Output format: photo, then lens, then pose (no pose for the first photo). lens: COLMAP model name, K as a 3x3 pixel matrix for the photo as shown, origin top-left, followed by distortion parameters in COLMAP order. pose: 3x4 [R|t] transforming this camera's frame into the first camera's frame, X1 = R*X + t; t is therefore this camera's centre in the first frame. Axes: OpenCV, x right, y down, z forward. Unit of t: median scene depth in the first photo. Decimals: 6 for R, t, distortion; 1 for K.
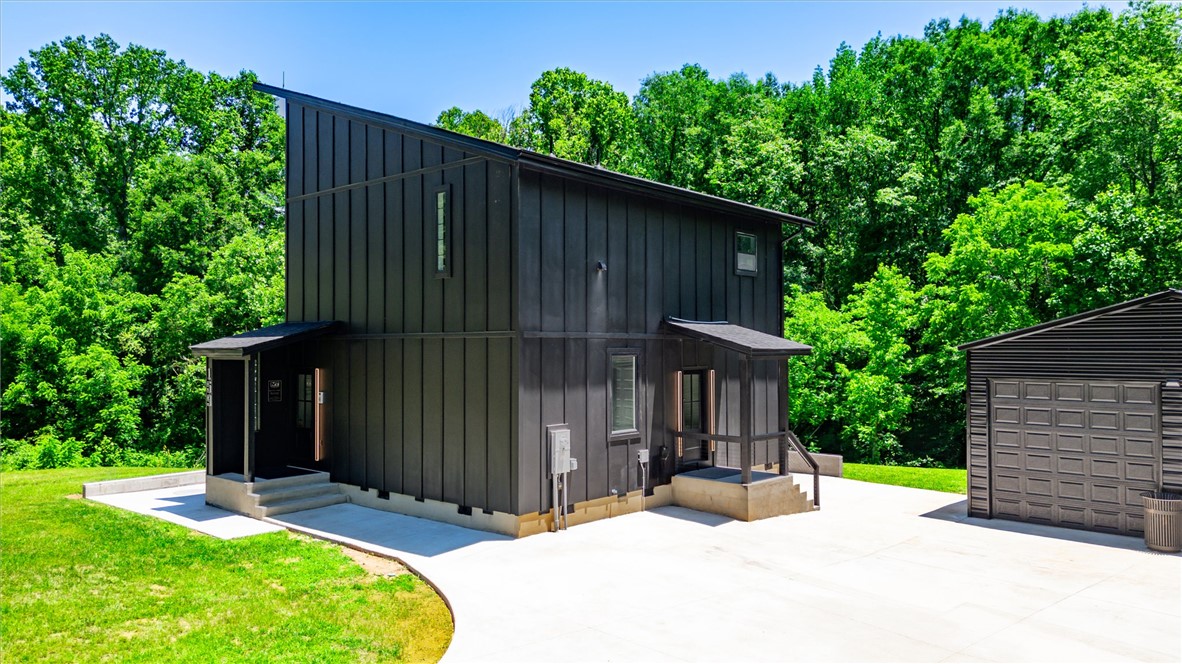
lens RADIAL K [[830.9, 0, 587.7], [0, 830.9, 331.3], [0, 0, 1]] dist [0.049025, -0.040374]
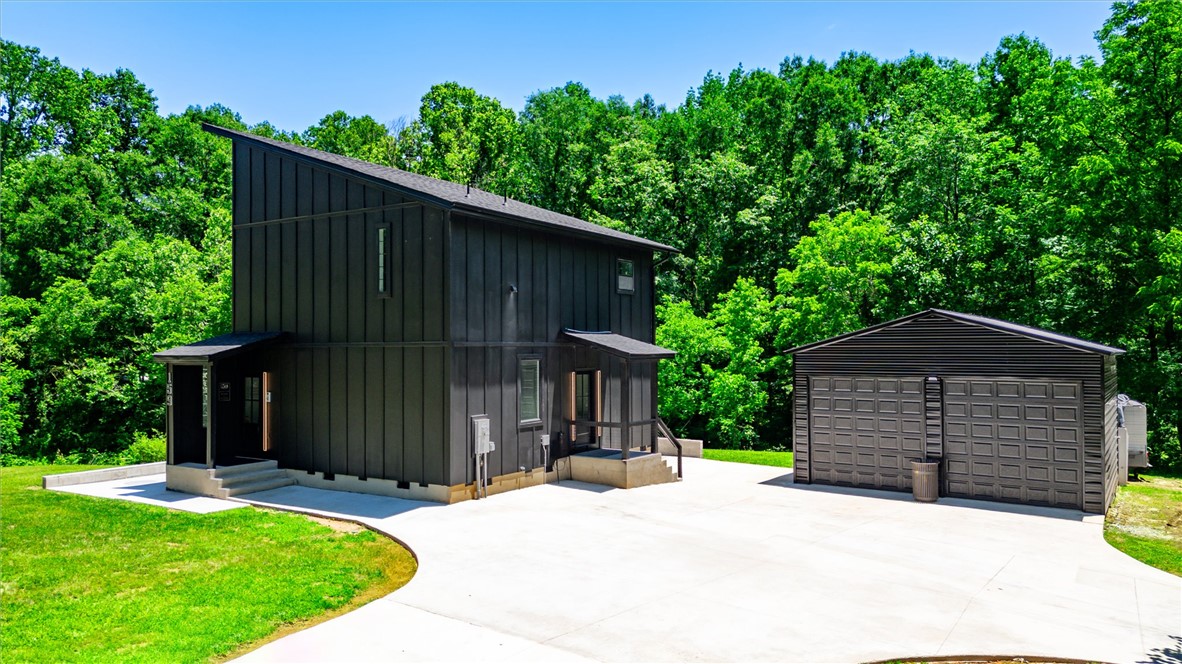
lens RADIAL K [[830.9, 0, 587.2], [0, 830.9, 326.3], [0, 0, 1]] dist [0.049025, -0.040374]
pose [[0.989727, 0.000790, 0.142971, -0.023610], [0.000252, 0.999974, -0.007270, -0.005865], [-0.142973, 0.007231, 0.989700, -0.119775]]
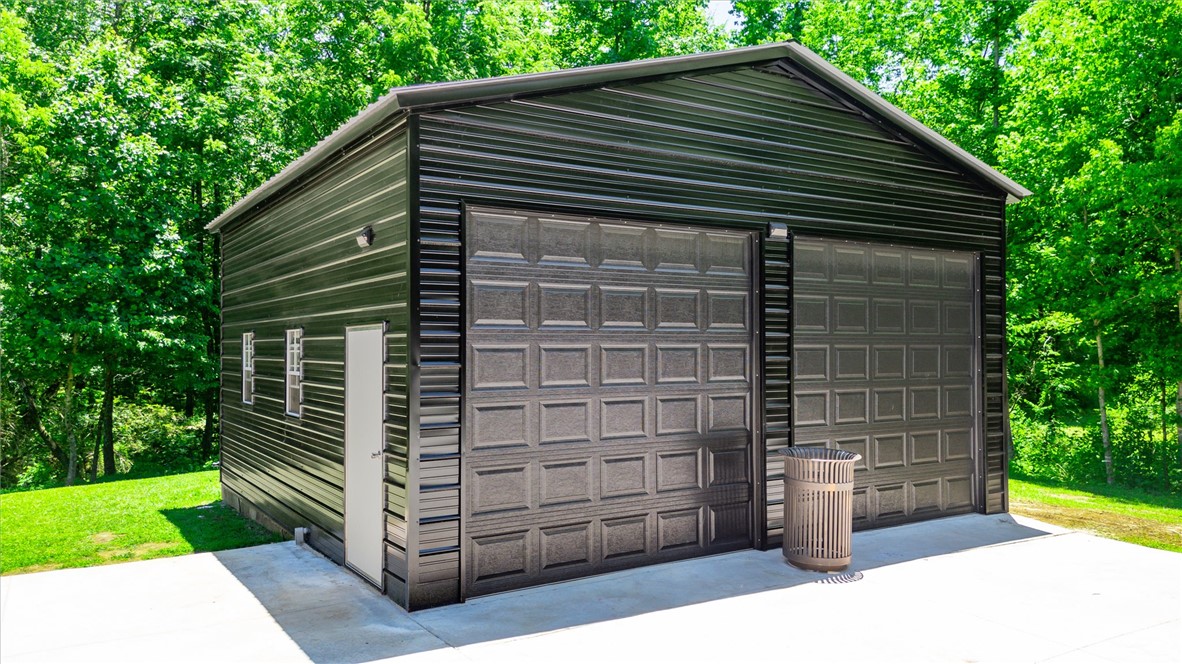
lens RADIAL K [[830.9, 0, 592.7], [0, 830.9, 334.1], [0, 0, 1]] dist [0.049025, -0.040374]
pose [[0.264300, 0.012857, 0.964355, 0.079193], [-0.025952, 0.999644, -0.006214, 0.058984], [-0.964091, -0.023384, 0.264539, 0.448706]]
